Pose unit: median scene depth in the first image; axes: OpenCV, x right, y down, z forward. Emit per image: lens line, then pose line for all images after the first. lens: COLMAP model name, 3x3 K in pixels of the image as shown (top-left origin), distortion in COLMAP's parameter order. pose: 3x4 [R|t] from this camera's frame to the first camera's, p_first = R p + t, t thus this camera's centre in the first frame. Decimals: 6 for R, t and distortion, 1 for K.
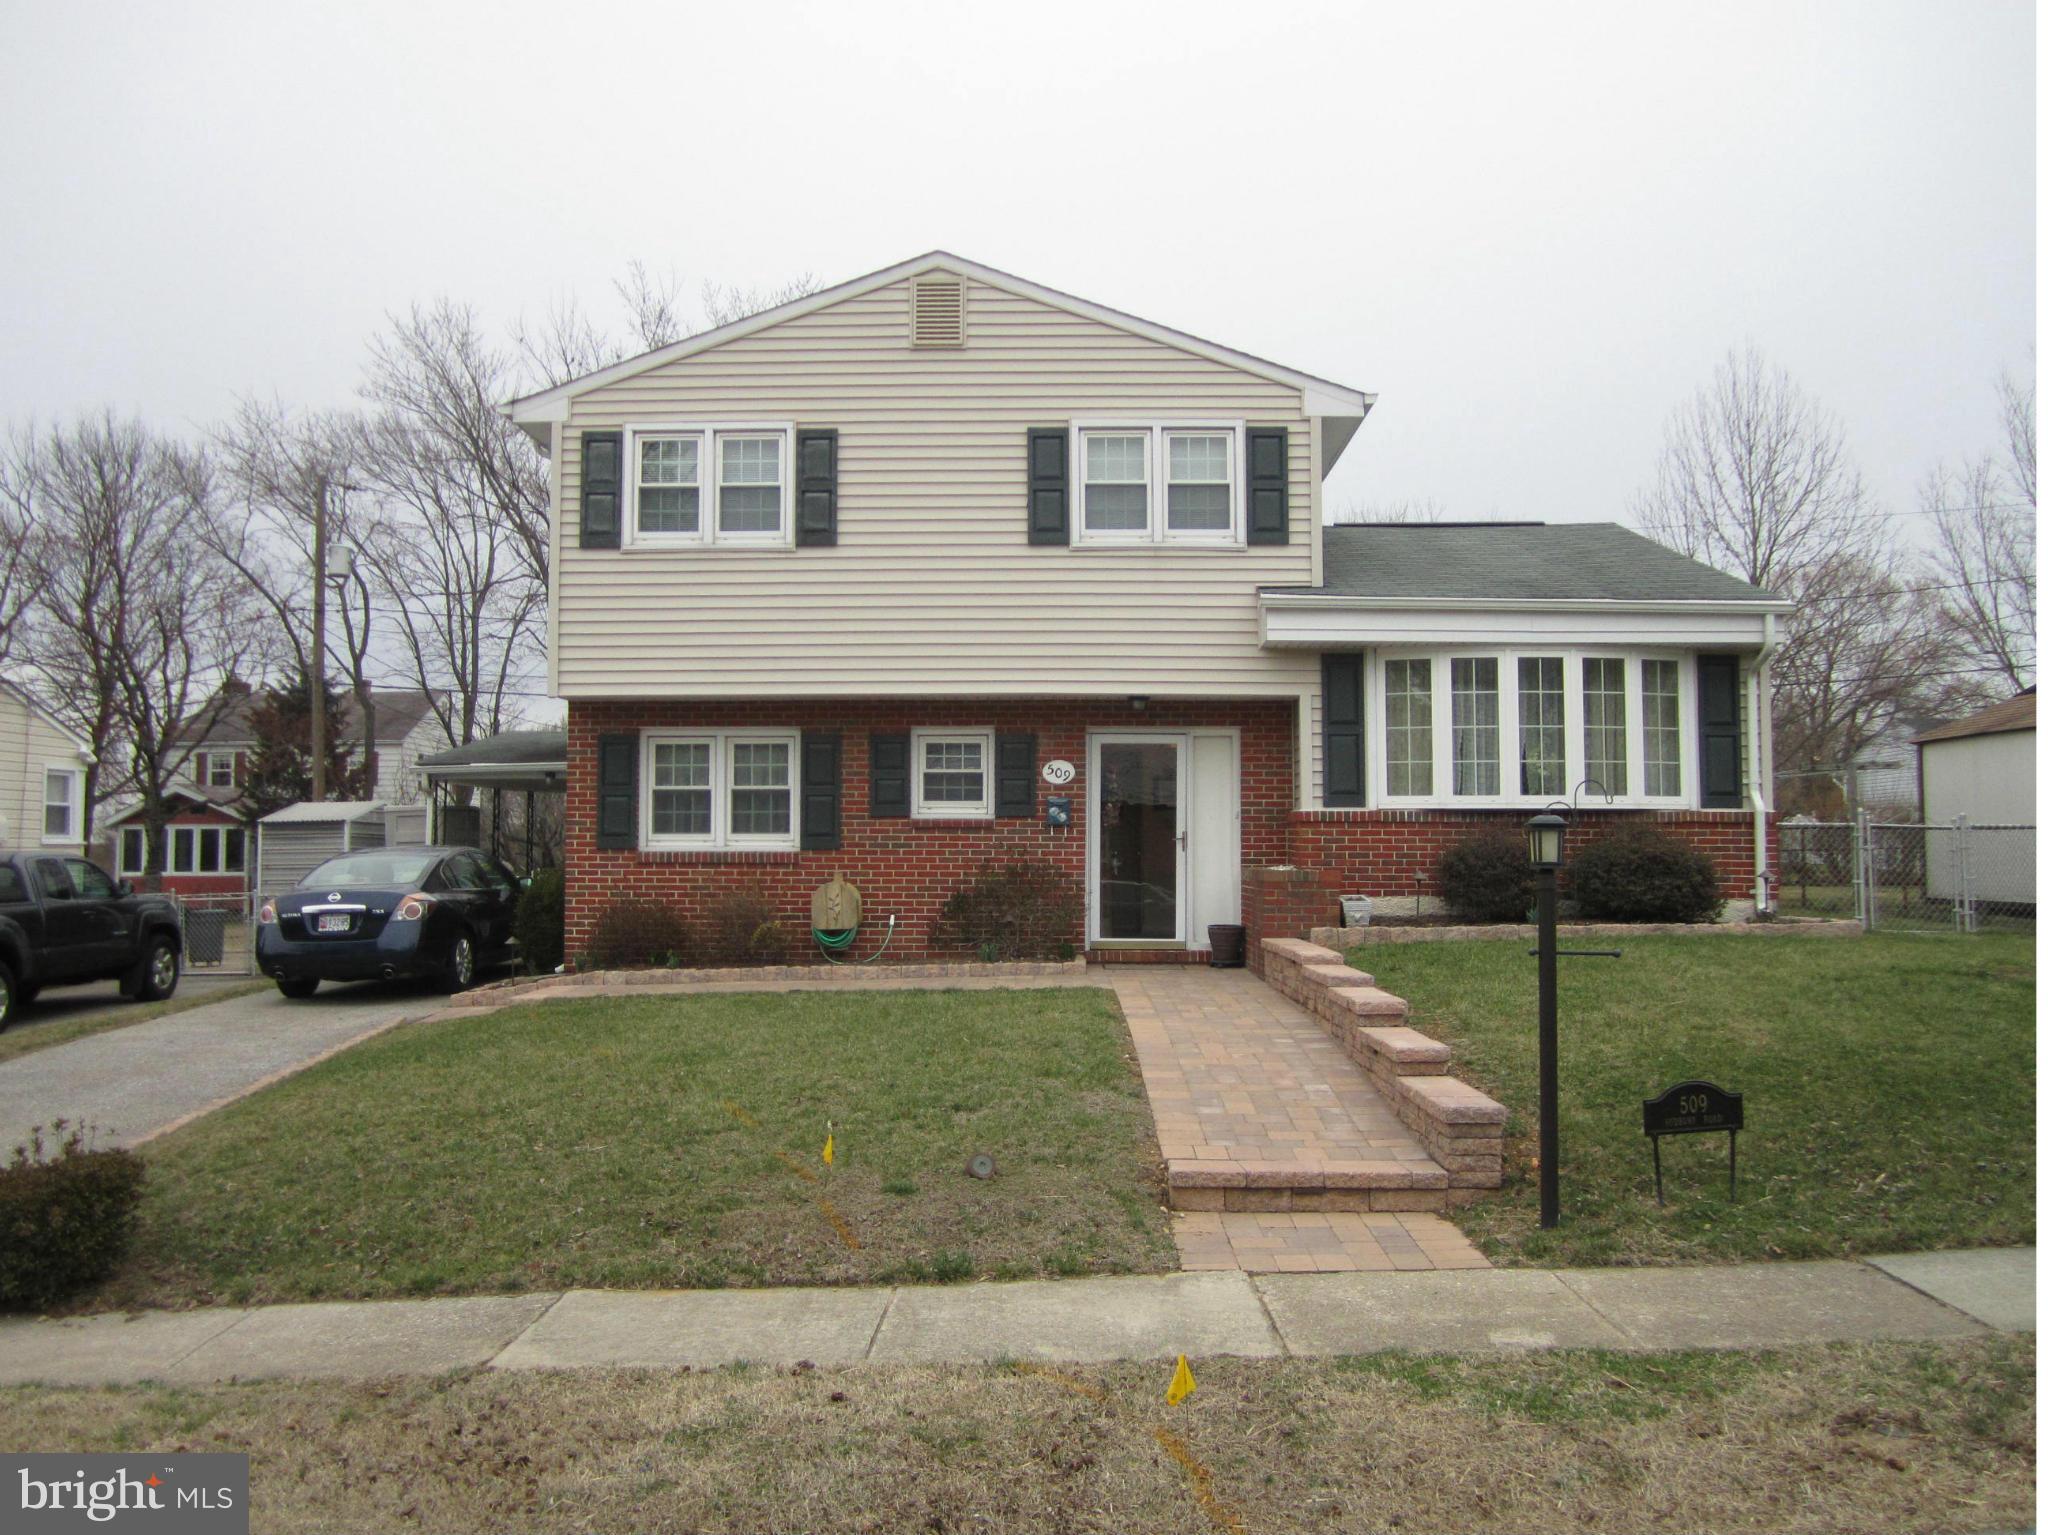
lens RADIAL K [[1712.2, 0, 1017.2], [0, 1712.2, 743.8], [0, 0, 1]] dist [-0.049261, 0.009607]
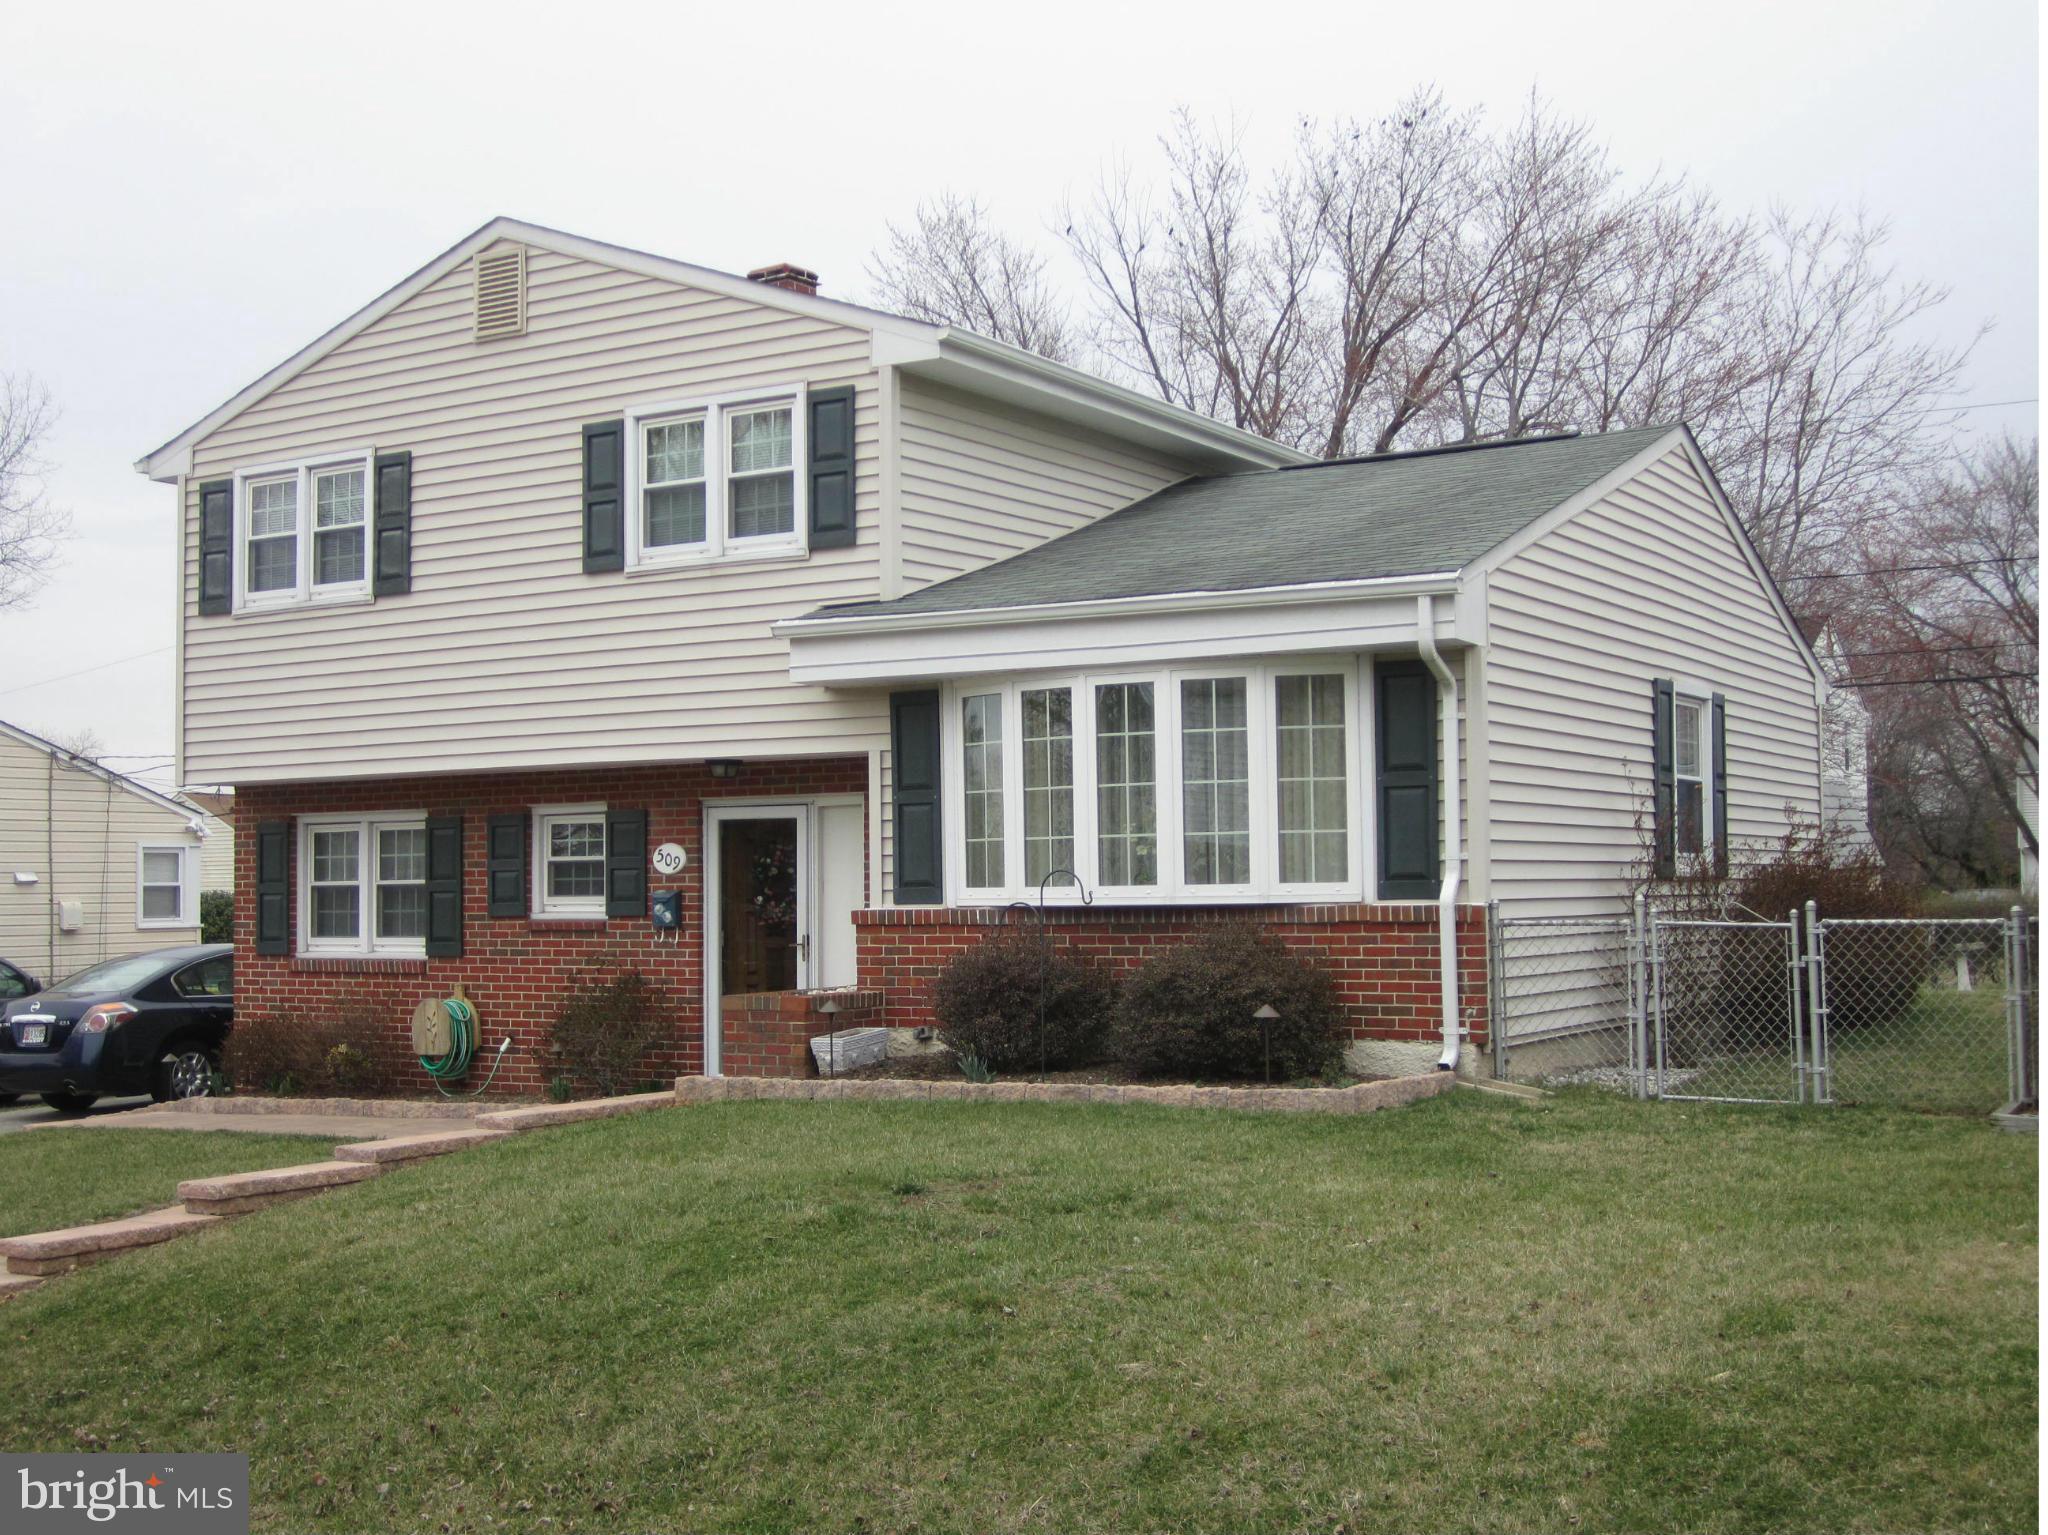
lens RADIAL K [[2661.0, 0, 1024.0], [0, 2661.0, 767.5], [0, 0, 1]] dist [-0.047939, -0.016145]
pose [[0.839336, -0.035428, -0.542457, 0.834415], [0.039709, 0.999204, -0.003816, -0.014046], [0.542161, -0.018338, 0.840075, 0.076438]]
